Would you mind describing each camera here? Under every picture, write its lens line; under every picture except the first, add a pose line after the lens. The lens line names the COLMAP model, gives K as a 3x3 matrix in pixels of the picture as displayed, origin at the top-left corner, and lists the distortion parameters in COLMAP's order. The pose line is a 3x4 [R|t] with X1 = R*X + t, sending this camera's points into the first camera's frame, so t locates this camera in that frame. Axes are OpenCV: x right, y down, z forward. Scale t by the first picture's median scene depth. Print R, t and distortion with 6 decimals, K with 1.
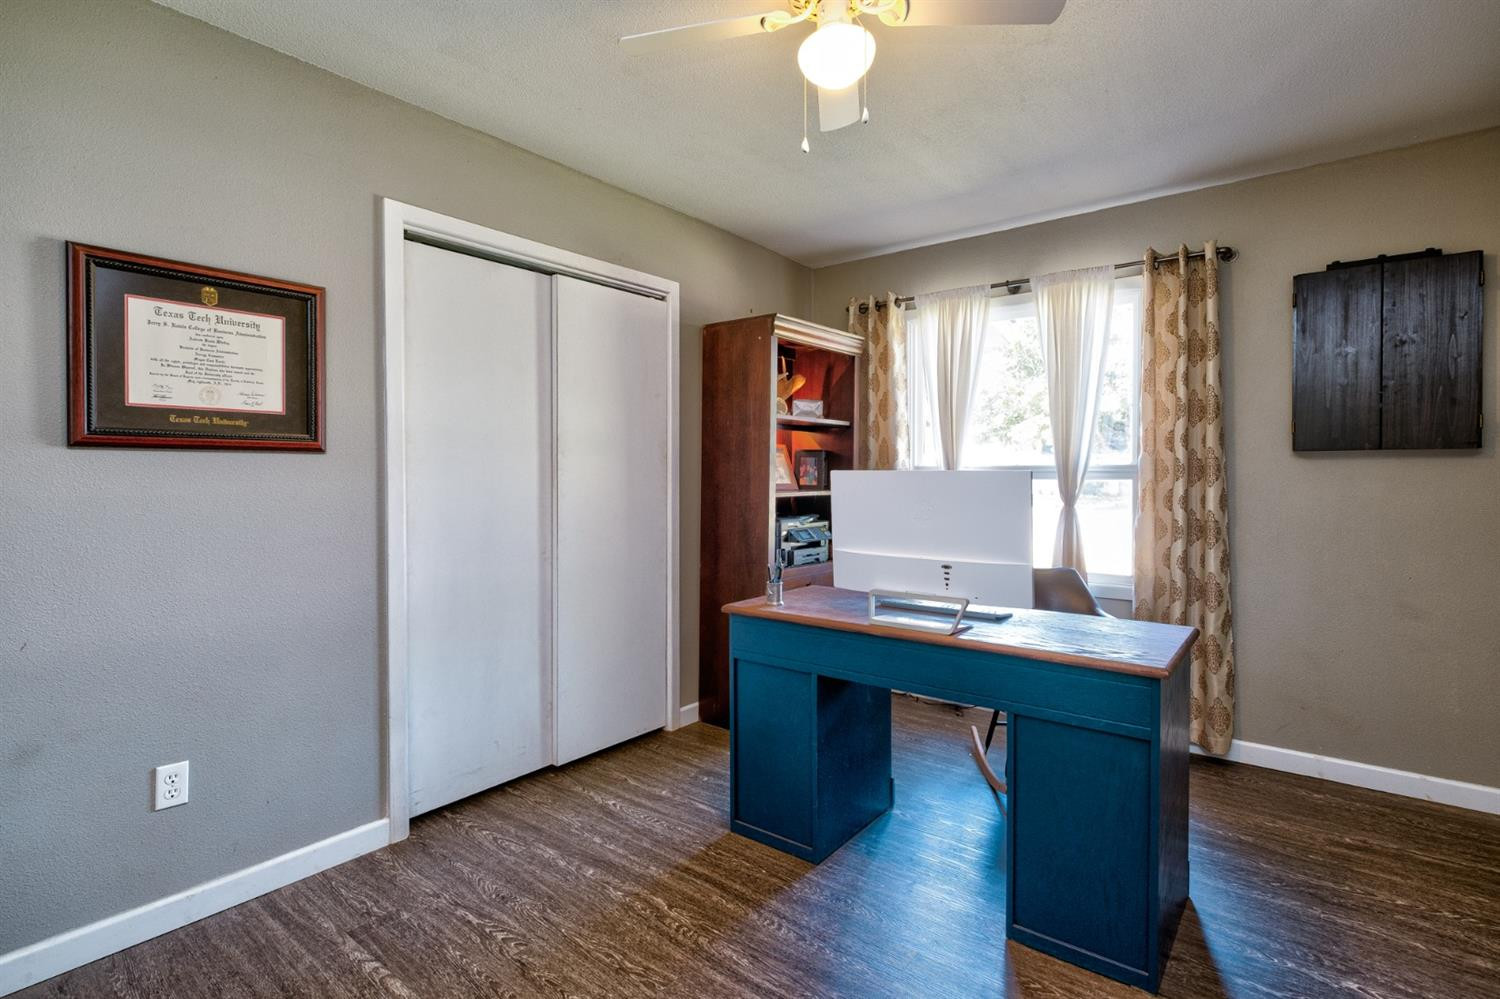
lens RADIAL K [[737.2, 0, 749.6], [0, 737.2, 496.7], [0, 0, 1]] dist [0.001416, -0.000437]
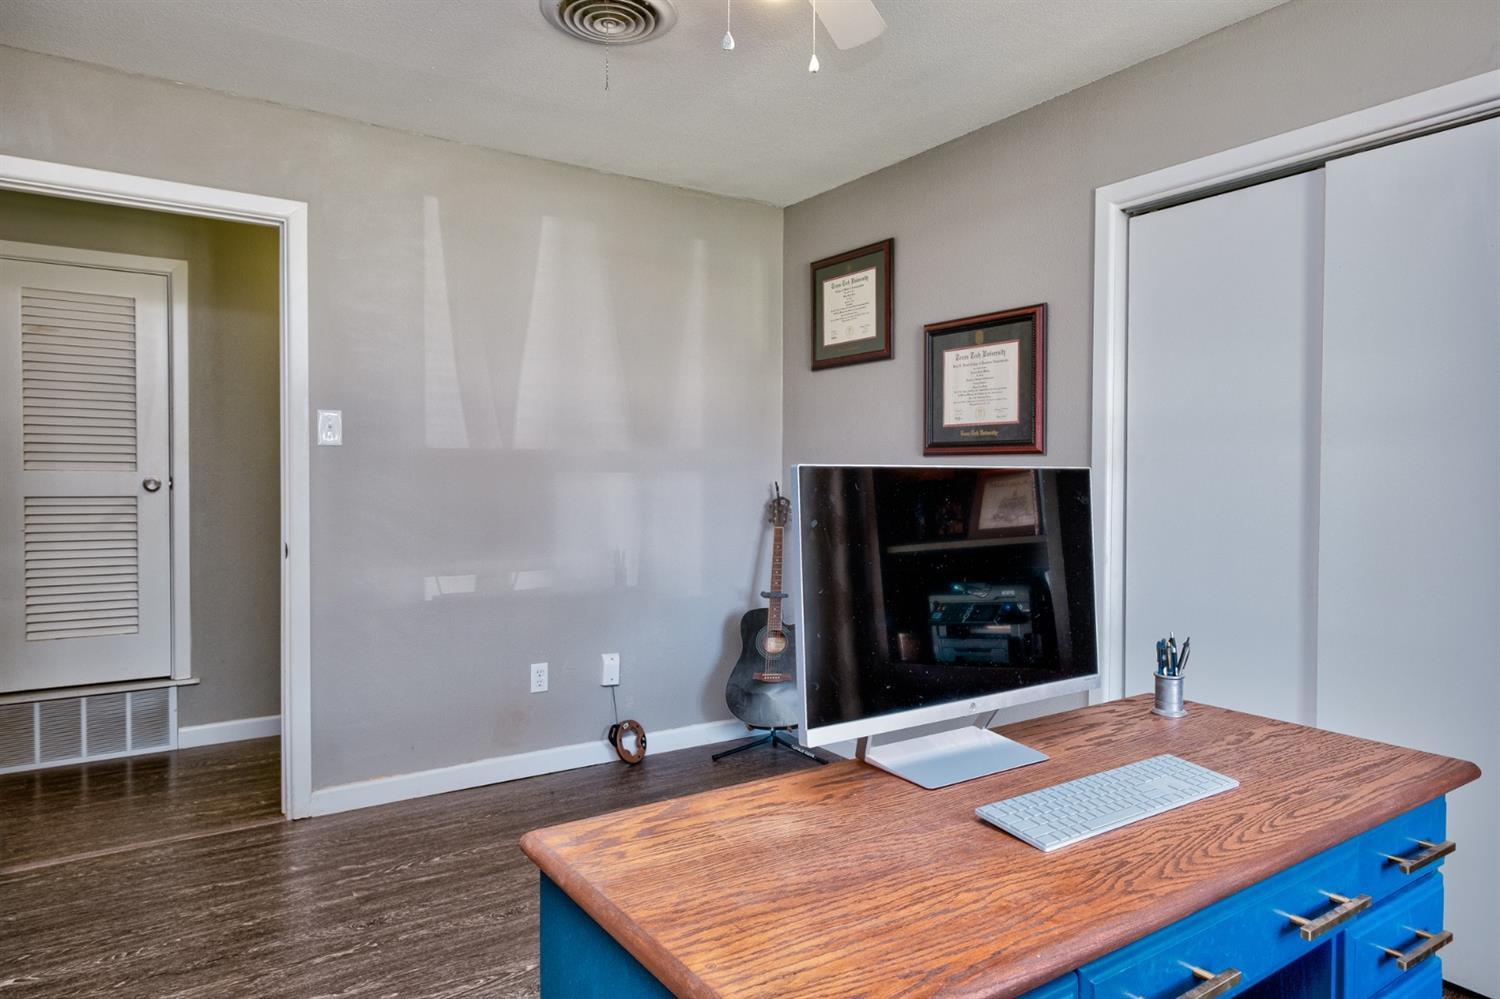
lens RADIAL K [[949.2, 0, 756.4], [0, 949.2, 496.8], [0, 0, 1]] dist [-0.002937, 0.000281]
pose [[-0.311537, 0.015907, -0.950101, 0.948547], [-0.033790, 0.999042, 0.027806, -0.022703], [0.949633, 0.040767, -0.310701, 1.108639]]
